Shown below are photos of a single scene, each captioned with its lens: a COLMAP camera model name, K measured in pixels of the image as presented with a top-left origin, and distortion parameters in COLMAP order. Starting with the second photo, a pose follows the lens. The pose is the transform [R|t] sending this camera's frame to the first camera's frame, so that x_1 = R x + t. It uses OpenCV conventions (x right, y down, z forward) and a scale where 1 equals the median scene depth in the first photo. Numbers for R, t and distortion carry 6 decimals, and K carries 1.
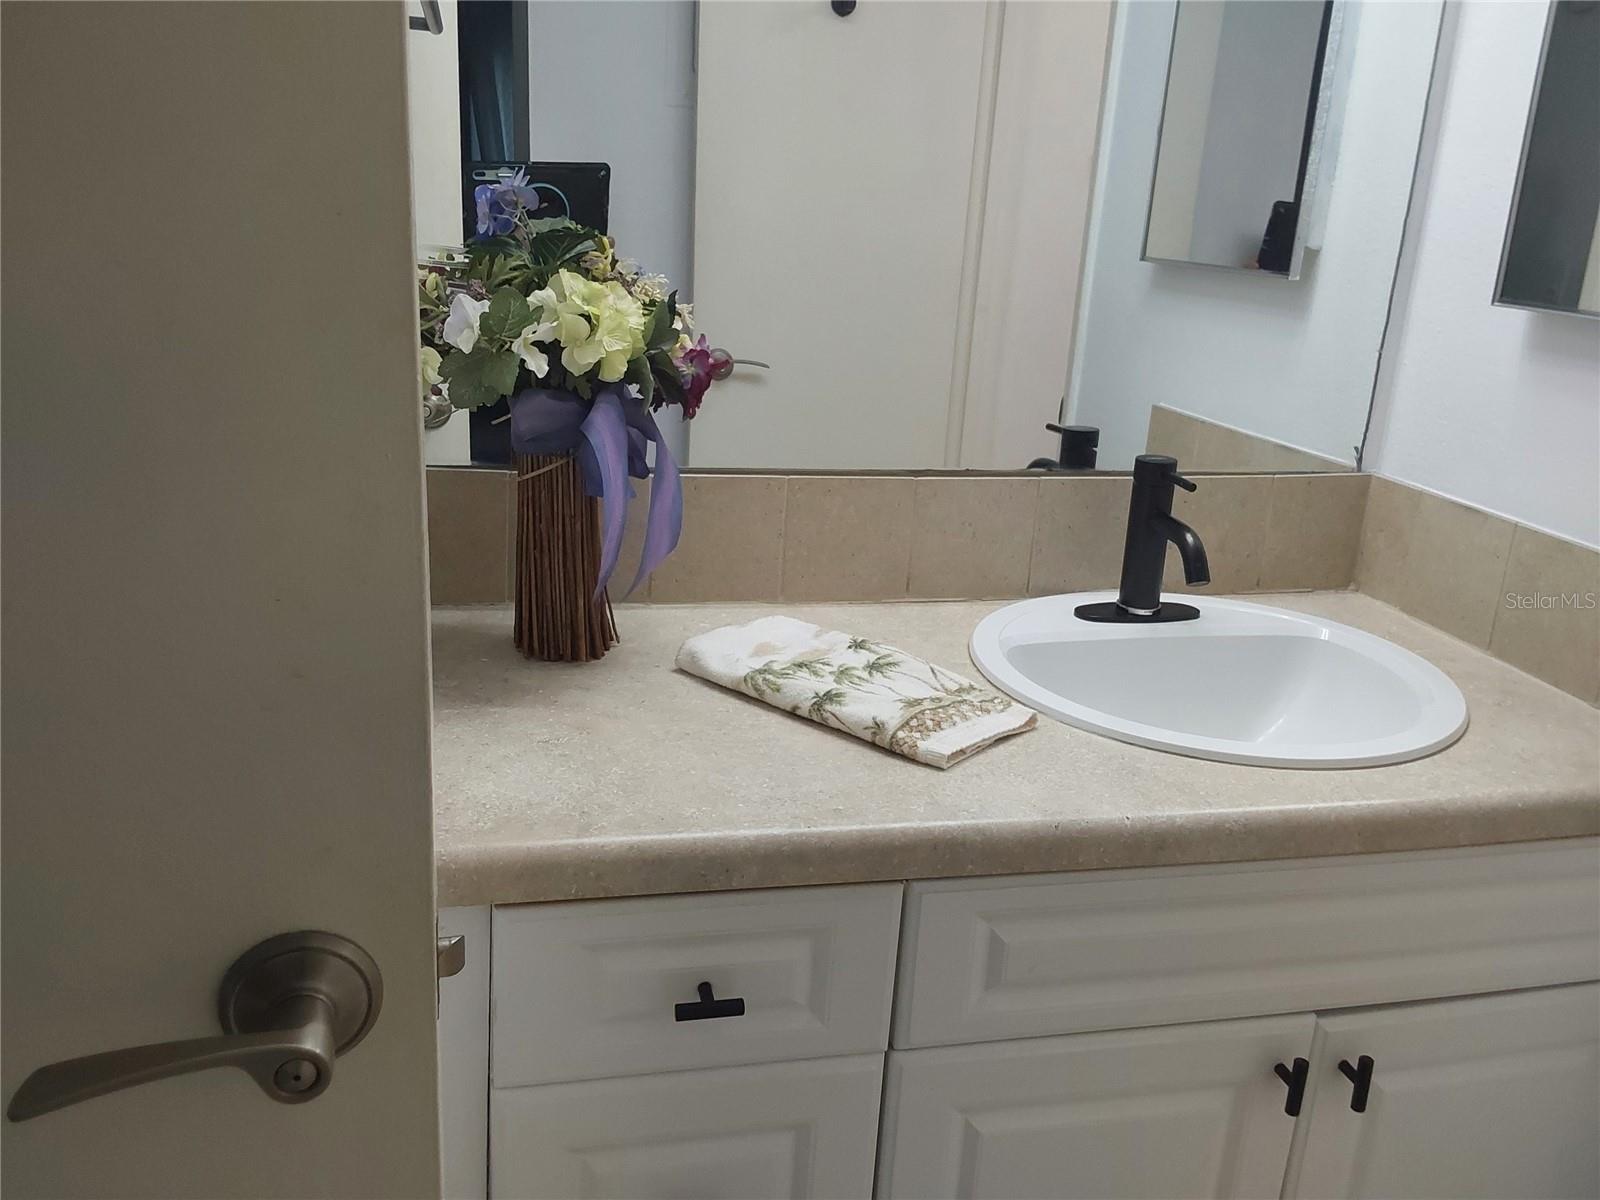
lens RADIAL K [[1279.8, 0, 796.1], [0, 1279.8, 600.4], [0, 0, 1]] dist [0.131308, -0.209404]
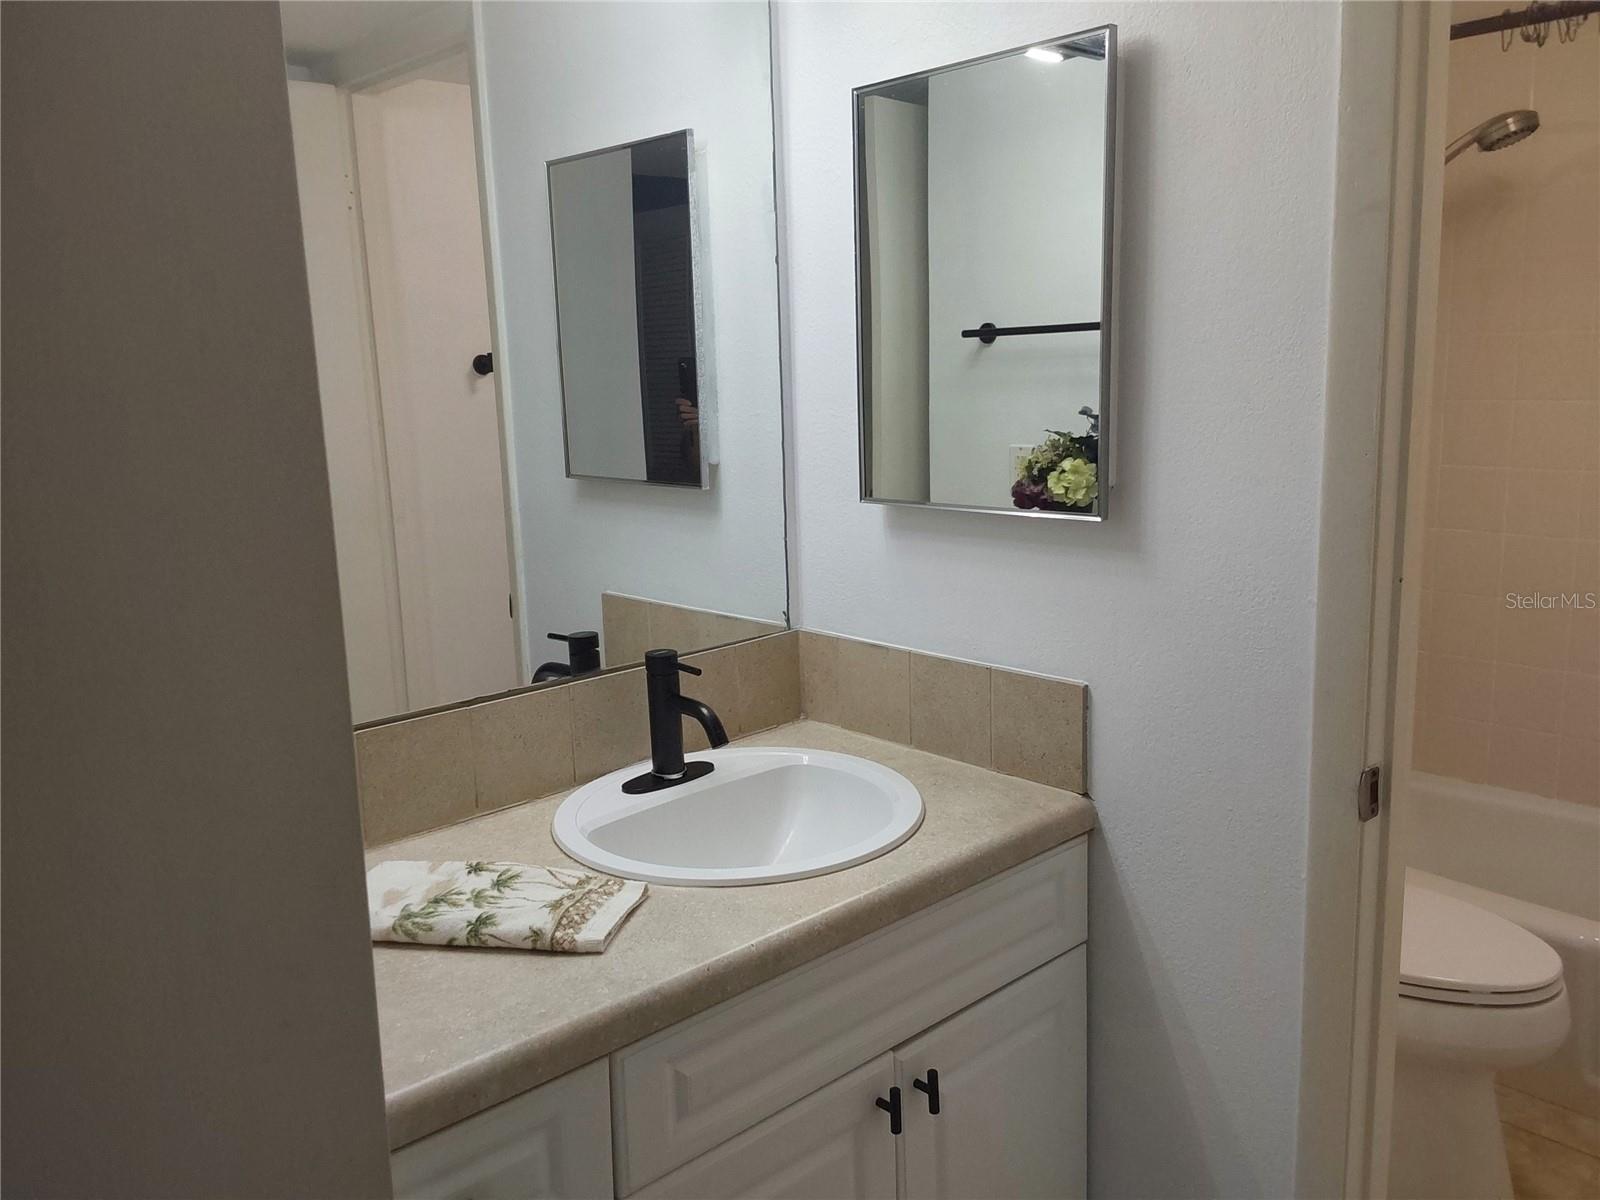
lens RADIAL K [[1279.8, 0, 796.1], [0, 1279.8, 600.4], [0, 0, 1]] dist [0.131308, -0.209404]
pose [[0.863672, -0.169062, 0.474857, -0.215524], [0.221625, 0.973494, -0.056503, -0.070091], [-0.452717, 0.154040, 0.878247, -0.169590]]
